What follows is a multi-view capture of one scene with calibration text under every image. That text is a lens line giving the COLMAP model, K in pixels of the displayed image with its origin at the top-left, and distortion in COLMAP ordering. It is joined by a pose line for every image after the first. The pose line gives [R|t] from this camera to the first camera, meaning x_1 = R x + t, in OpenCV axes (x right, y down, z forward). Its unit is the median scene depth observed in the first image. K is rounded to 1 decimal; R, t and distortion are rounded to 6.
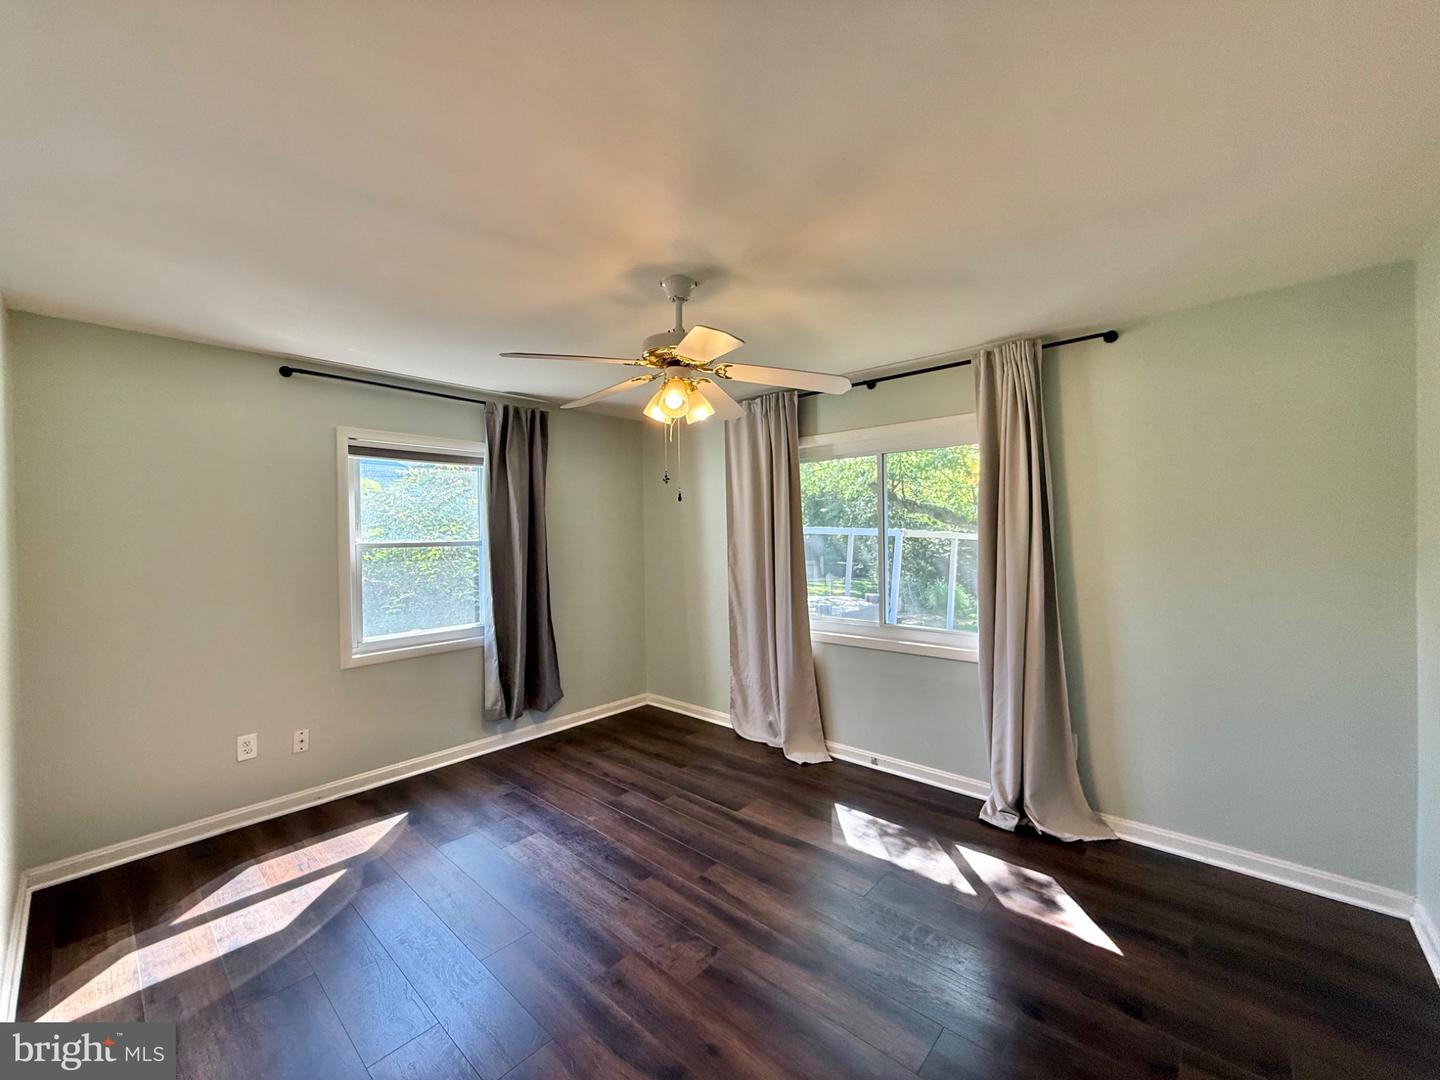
lens RADIAL K [[568.8, 0, 720.6], [0, 568.8, 537.2], [0, 0, 1]] dist [-0.002548, -0.000190]
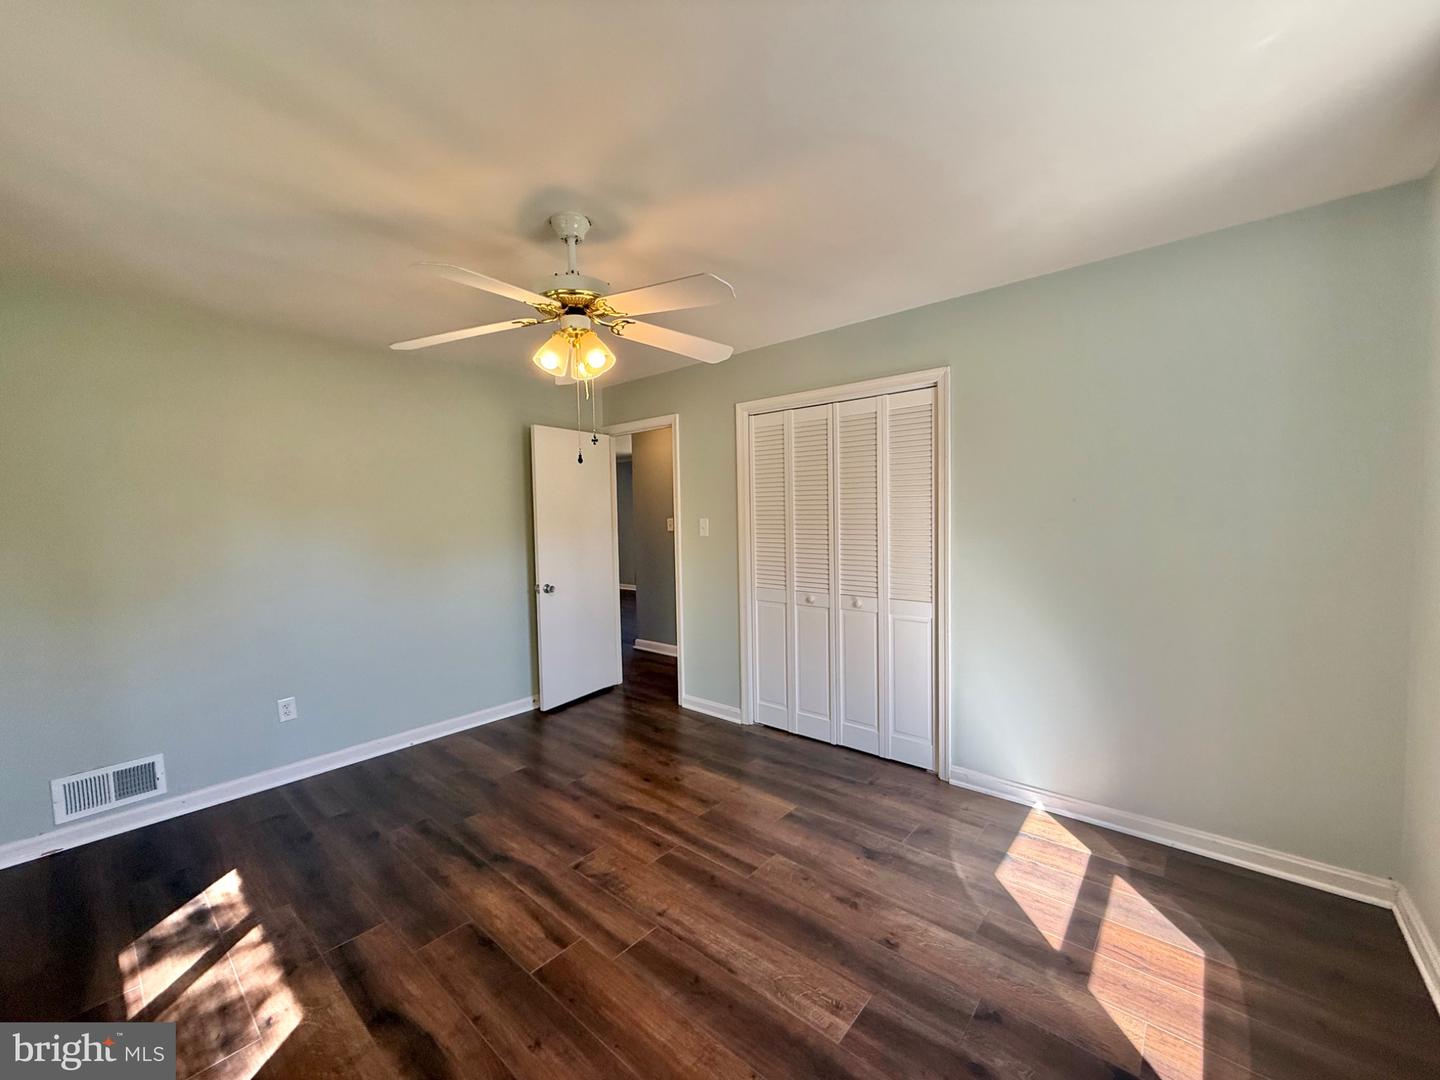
lens RADIAL K [[575.9, 0, 716.7], [0, 575.9, 539.1], [0, 0, 1]] dist [-0.000117, 0.000354]
pose [[-0.999335, 0.035985, -0.005806, -0.231033], [0.035659, 0.998168, 0.048871, 0.016588], [0.007554, 0.048632, -0.998788, 1.594125]]
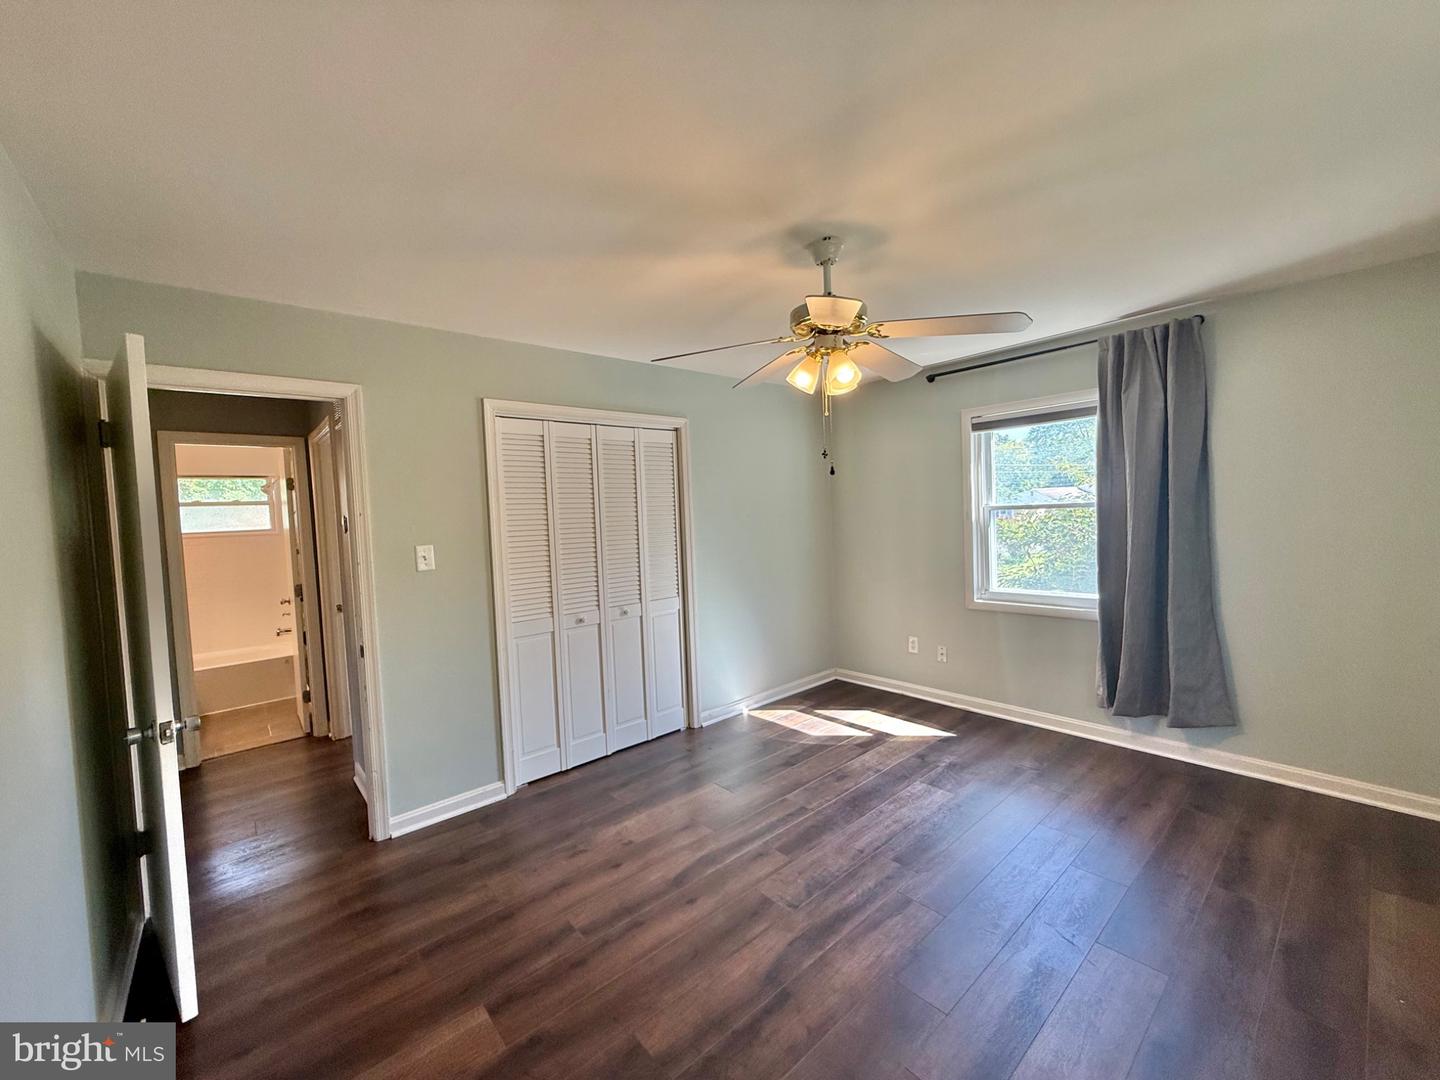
lens RADIAL K [[575.9, 0, 716.7], [0, 575.9, 539.1], [0, 0, 1]] dist [-0.000117, 0.000354]
pose [[-0.128810, 0.066104, -0.989464, 0.767427], [0.039241, 0.997334, 0.061521, -0.019851], [0.990893, -0.030903, -0.131060, 0.763963]]
